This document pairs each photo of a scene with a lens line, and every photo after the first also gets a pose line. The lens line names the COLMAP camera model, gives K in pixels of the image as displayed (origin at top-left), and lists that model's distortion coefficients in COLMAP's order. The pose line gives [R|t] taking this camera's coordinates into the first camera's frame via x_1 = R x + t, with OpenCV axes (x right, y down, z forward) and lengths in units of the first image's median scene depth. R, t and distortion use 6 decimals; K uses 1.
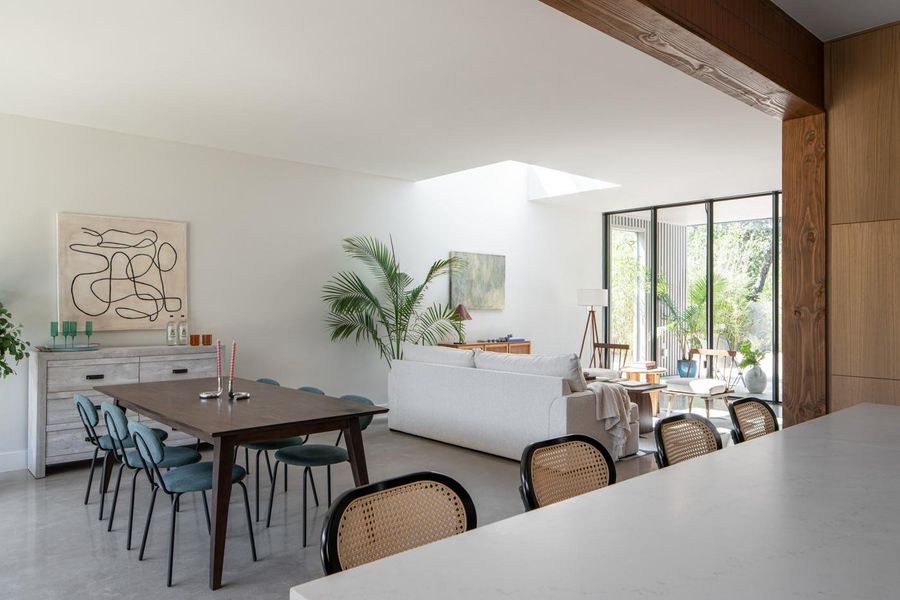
lens RADIAL K [[637.0, 0, 451.6], [0, 637.0, 297.9], [0, 0, 1]] dist [-0.016614, 0.000672]
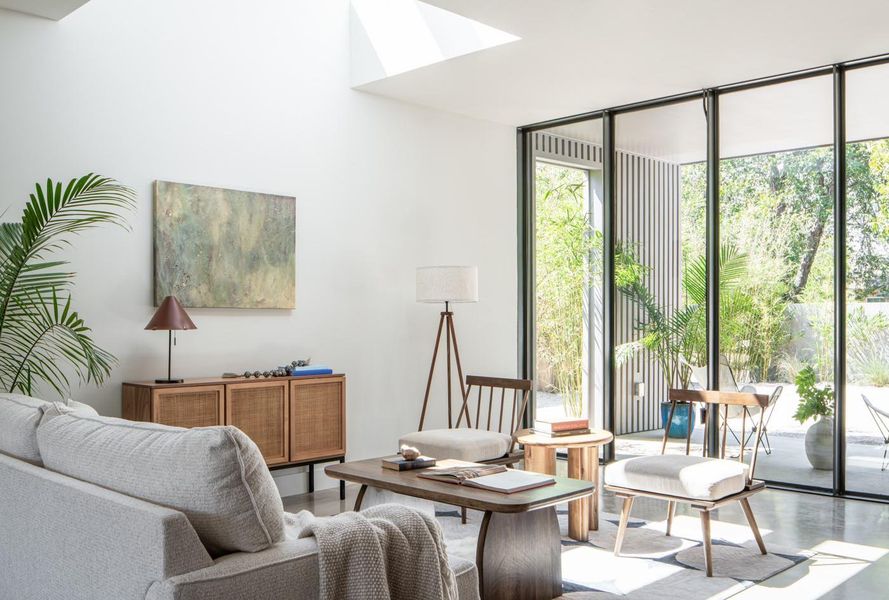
lens RADIAL K [[868.3, 0, 443.2], [0, 868.3, 305.8], [0, 0, 1]] dist [-0.011804, 0.000000]
pose [[0.997908, -0.008437, 0.064096, 0.136682], [0.008702, 0.999955, -0.003855, 0.017370], [-0.064060, 0.004405, 0.997936, 0.302368]]
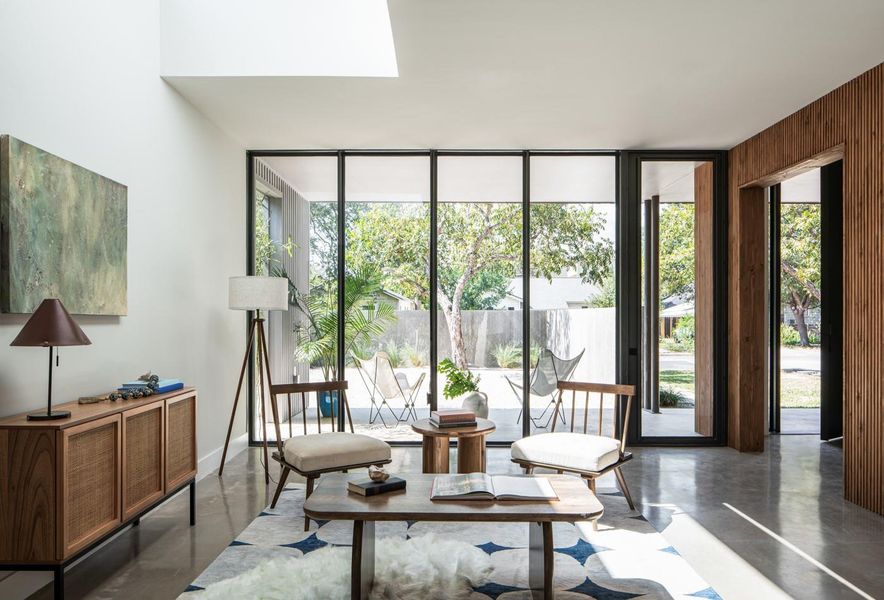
lens RADIAL K [[626.8, 0, 441.7], [0, 626.8, 307.3], [0, 0, 1]] dist [-0.007633, -0.002275]
pose [[0.668757, 0.006079, 0.743456, -0.073075], [-0.002522, 0.999979, -0.005909, 0.013103], [-0.743477, 0.002077, 0.668759, 0.514269]]
